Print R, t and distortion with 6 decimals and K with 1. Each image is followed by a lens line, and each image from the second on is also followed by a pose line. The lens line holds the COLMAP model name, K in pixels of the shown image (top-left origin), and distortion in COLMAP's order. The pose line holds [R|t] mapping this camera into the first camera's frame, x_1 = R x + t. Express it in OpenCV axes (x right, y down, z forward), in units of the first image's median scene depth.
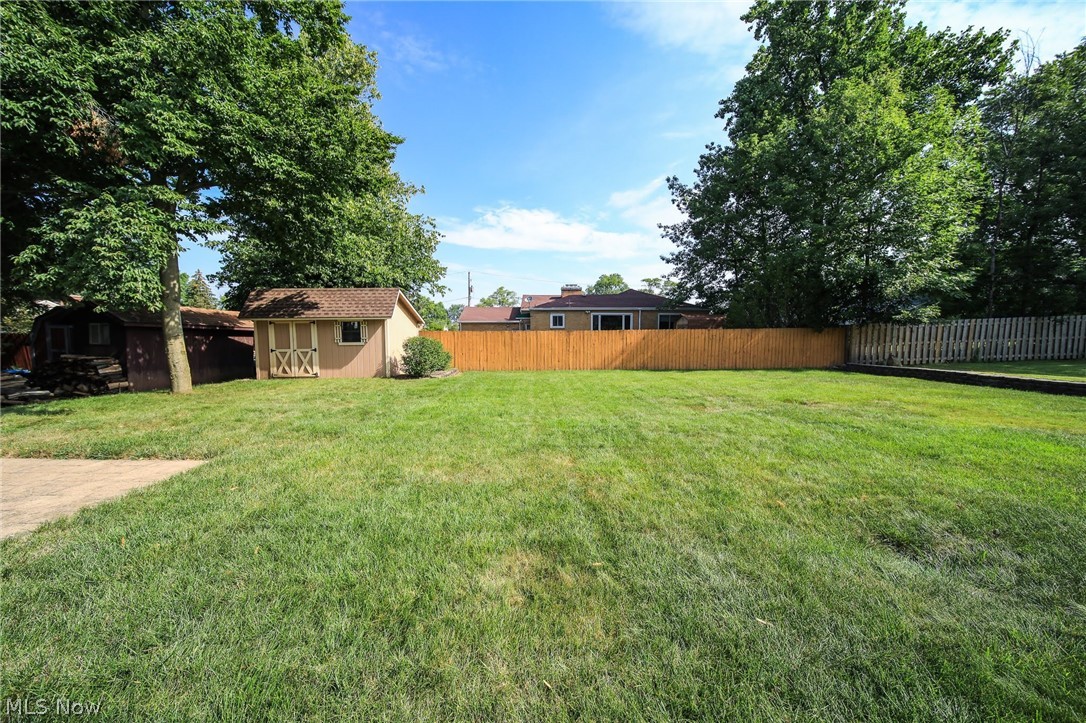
lens RADIAL K [[379.1, 0, 545.8], [0, 379.1, 359.2], [0, 0, 1]] dist [-0.000765, -0.000484]
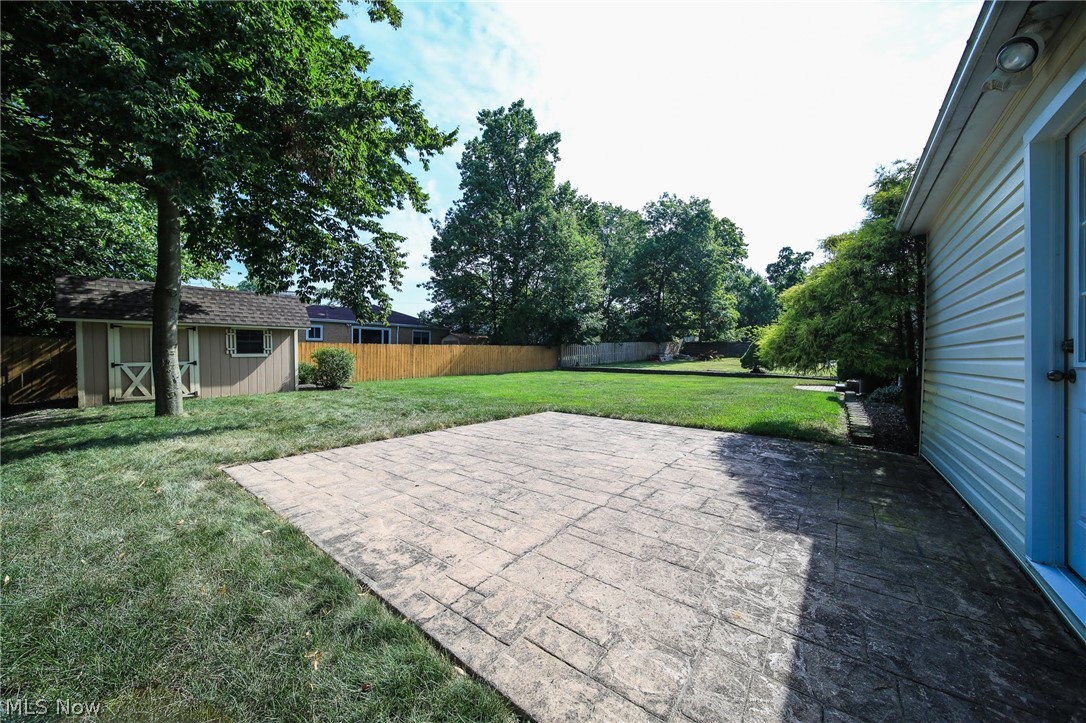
lens RADIAL K [[379.1, 0, 545.8], [0, 379.1, 359.2], [0, 0, 1]] dist [-0.000765, -0.000484]
pose [[0.637068, -0.009287, 0.770752, -0.626612], [0.038115, 0.999084, -0.019466, 0.009294], [-0.769865, 0.041779, 0.636838, -0.063821]]
